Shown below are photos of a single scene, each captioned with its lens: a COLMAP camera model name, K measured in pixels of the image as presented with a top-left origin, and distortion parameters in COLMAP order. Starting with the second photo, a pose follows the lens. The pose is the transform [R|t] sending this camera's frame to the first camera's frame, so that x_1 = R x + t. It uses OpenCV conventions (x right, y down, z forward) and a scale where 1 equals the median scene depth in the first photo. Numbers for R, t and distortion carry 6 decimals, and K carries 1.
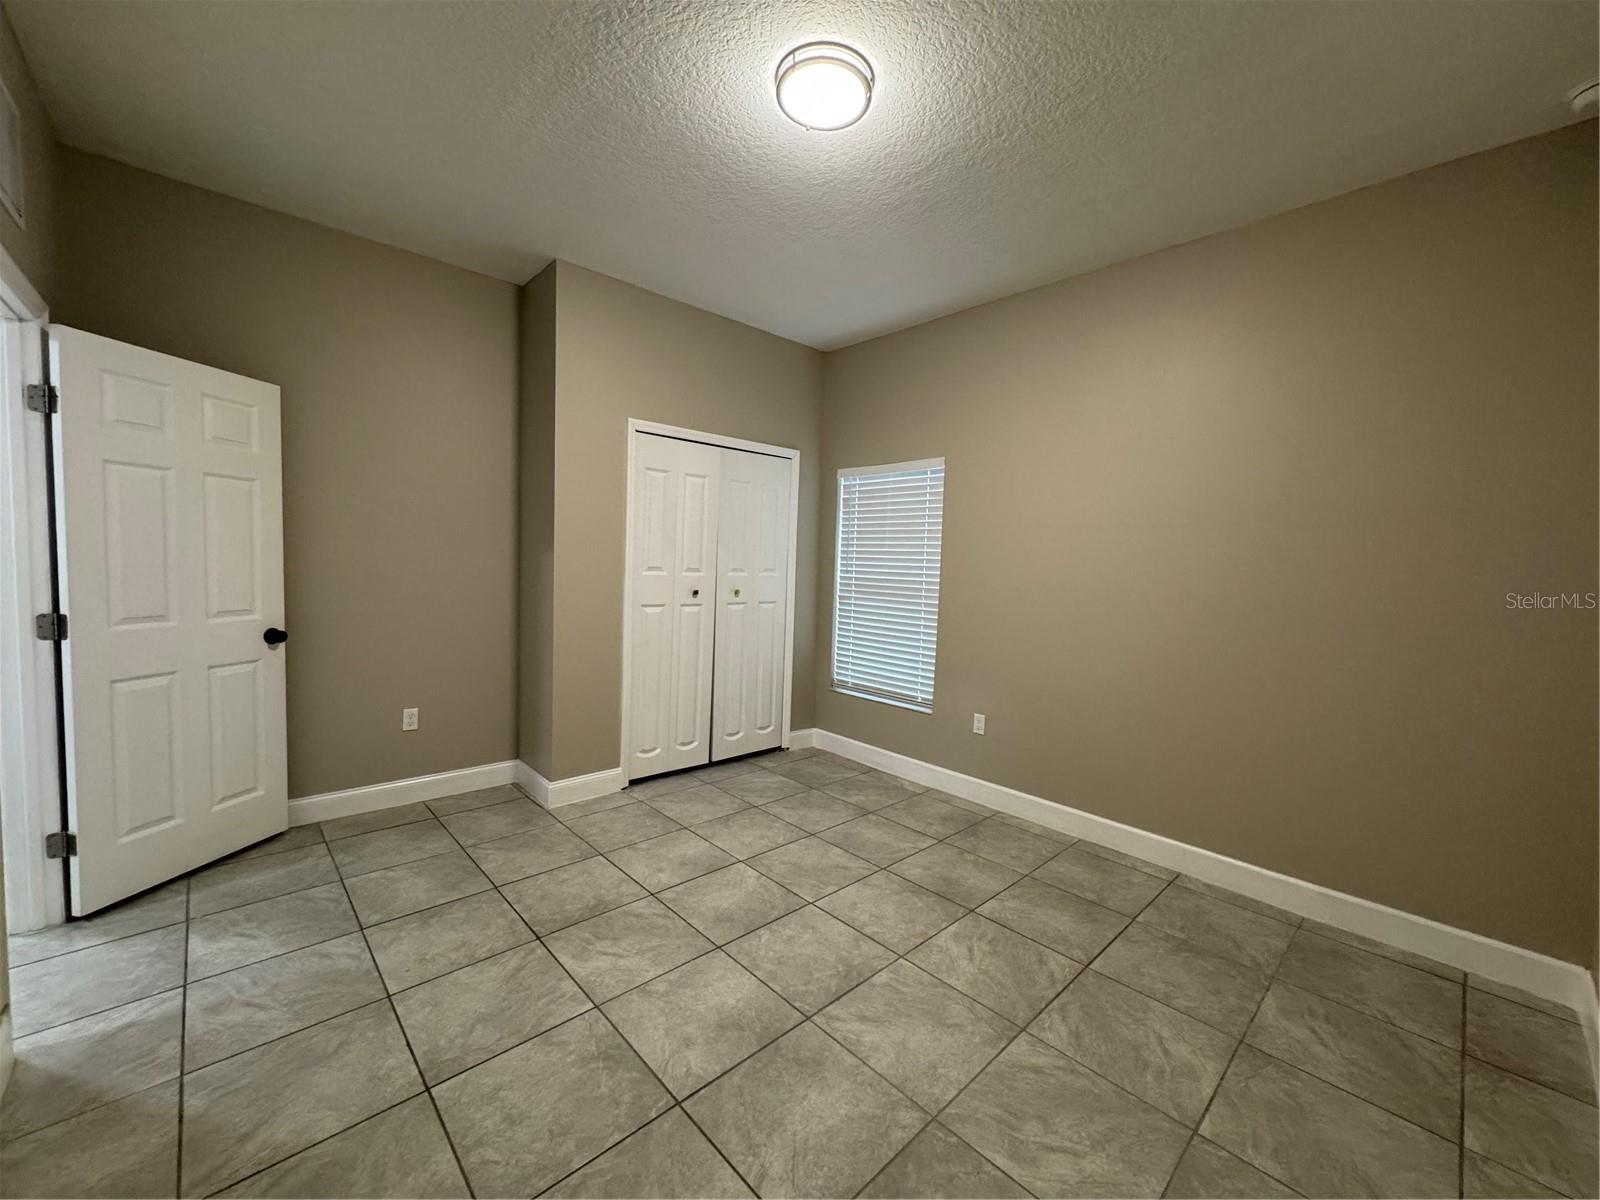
lens RADIAL K [[639.4, 0, 800.4], [0, 639.4, 596.2], [0, 0, 1]] dist [-0.000025, 0.000402]
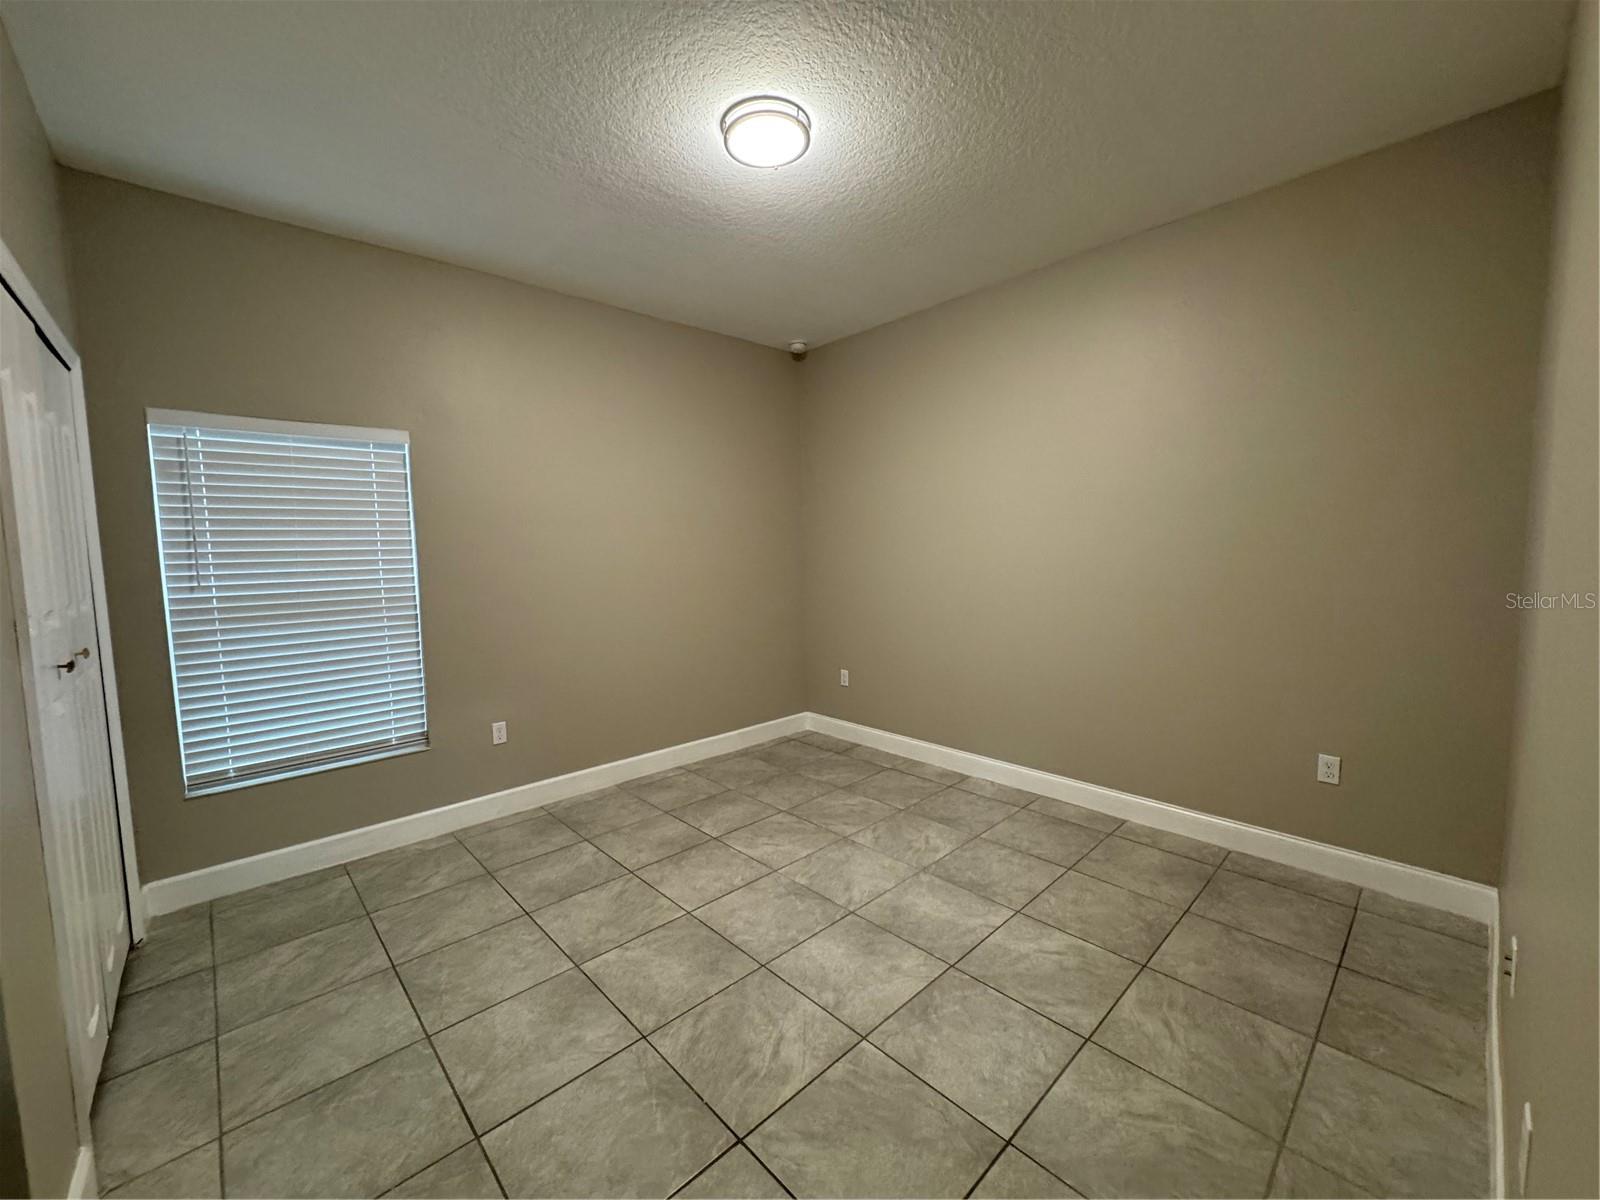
lens RADIAL K [[639.4, 0, 803.3], [0, 639.4, 596.6], [0, 0, 1]] dist [-0.000025, 0.000402]
pose [[-0.008744, -0.110669, 0.993819, -0.896392], [0.076516, 0.990869, 0.111014, -0.094374], [-0.997030, 0.077014, -0.000197, 0.779839]]
